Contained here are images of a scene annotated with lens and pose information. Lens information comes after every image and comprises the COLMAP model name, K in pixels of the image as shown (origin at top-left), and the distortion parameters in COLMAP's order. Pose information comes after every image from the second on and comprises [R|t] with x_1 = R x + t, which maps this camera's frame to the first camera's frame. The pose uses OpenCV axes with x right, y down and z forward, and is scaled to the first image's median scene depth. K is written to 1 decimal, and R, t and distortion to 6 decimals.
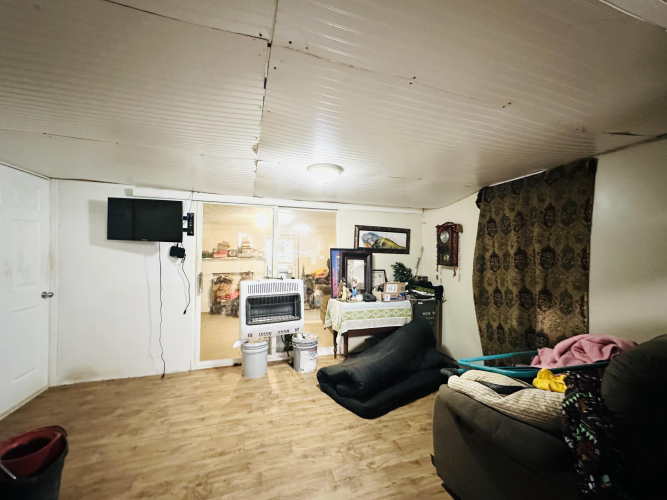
lens RADIAL K [[271.9, 0, 336.7], [0, 271.9, 252.6], [0, 0, 1]] dist [-0.004298, 0.000033]
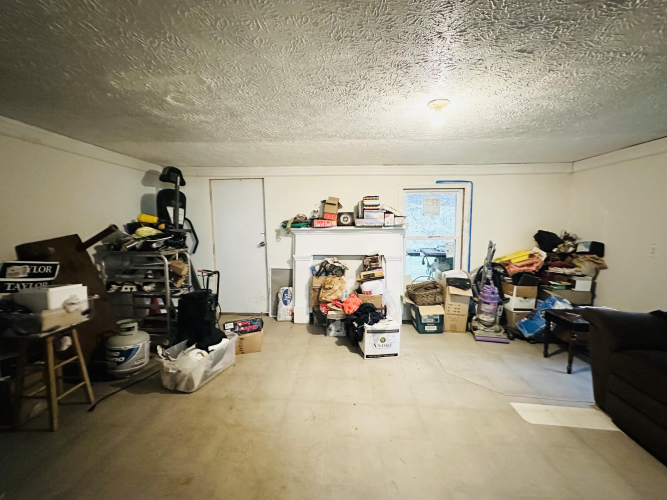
lens RADIAL K [[271.9, 0, 332.8], [0, 271.9, 249.1], [0, 0, 1]] dist [-0.004298, 0.000033]
pose [[0.932378, 0.037557, -0.359527, -0.218322], [0.003644, 0.993561, 0.113238, 0.001182], [0.361465, -0.106890, 0.926238, 0.499353]]
